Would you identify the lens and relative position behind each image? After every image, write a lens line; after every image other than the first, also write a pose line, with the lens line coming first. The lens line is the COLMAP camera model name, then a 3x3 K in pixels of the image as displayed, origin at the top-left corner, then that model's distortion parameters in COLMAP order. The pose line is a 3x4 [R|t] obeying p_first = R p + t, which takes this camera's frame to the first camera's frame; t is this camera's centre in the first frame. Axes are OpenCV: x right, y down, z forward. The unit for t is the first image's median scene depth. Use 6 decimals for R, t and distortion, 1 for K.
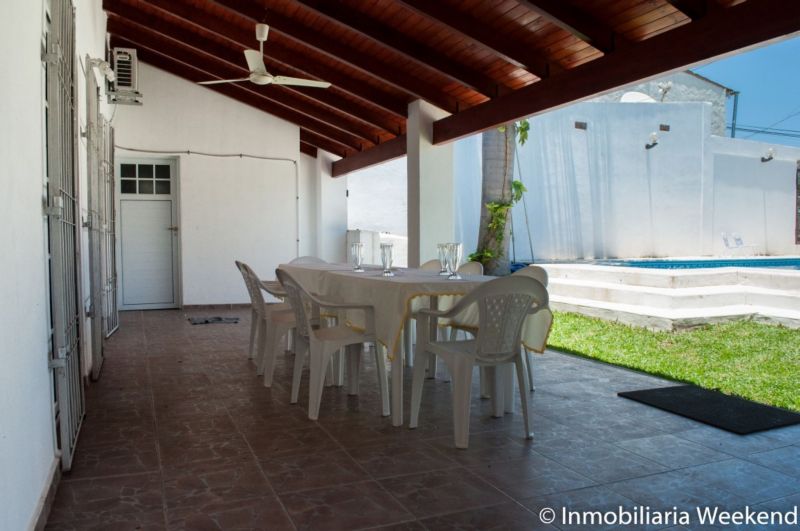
lens RADIAL K [[628.1, 0, 399.2], [0, 628.1, 271.7], [0, 0, 1]] dist [-0.086172, 0.015608]
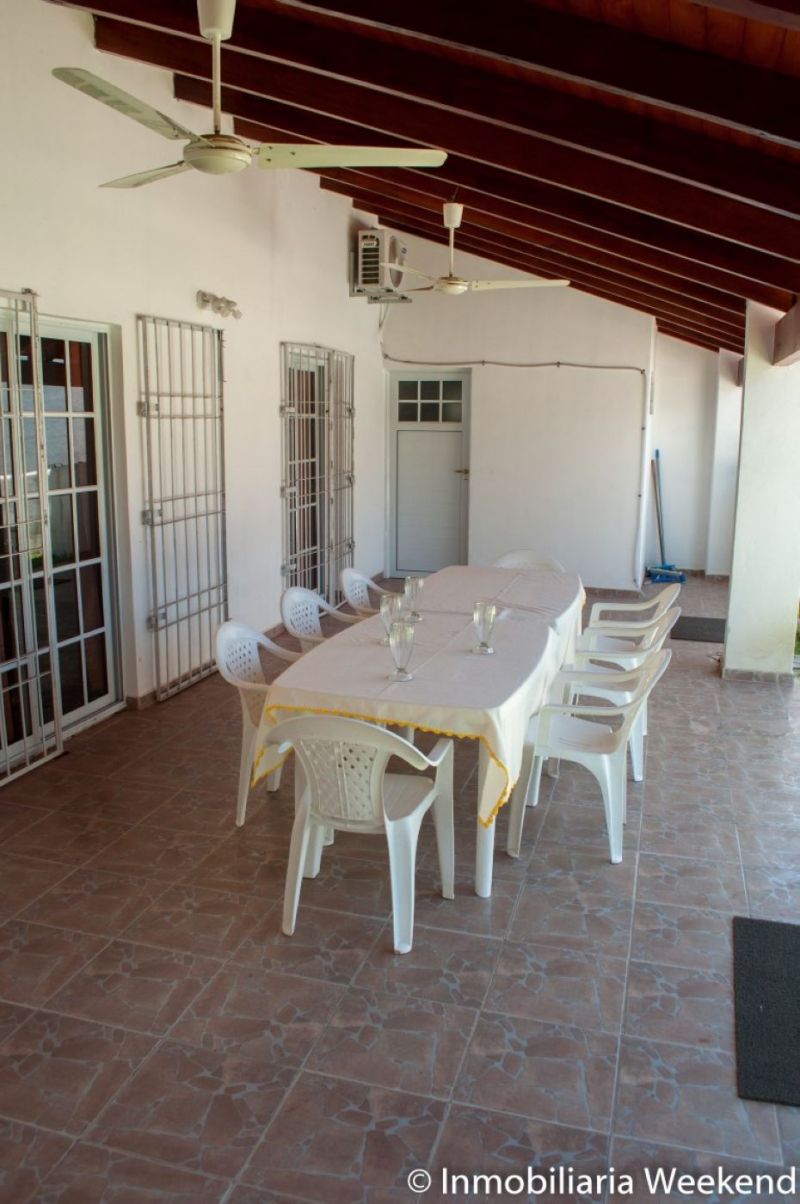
lens RADIAL K [[945.3, 0, 400.0], [0, 945.3, 602.0], [0, 0, 1]] dist [-0.086172, 0.015608]
pose [[0.780639, 0.129940, -0.611325, 0.431525], [-0.043925, 0.987136, 0.153730, -0.137914], [0.623437, -0.093155, 0.776304, 0.159748]]
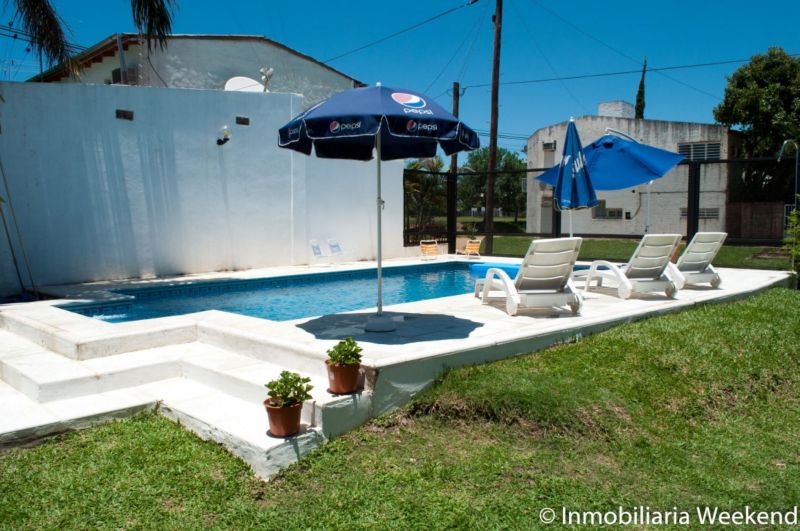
lens RADIAL K [[628.1, 0, 399.2], [0, 628.1, 271.7], [0, 0, 1]] dist [-0.086172, 0.015608]
pose [[0.904042, -0.035400, 0.425975, 0.653451], [0.022138, 0.999105, 0.036044, -0.125823], [-0.426870, -0.023155, 0.904017, 0.286803]]
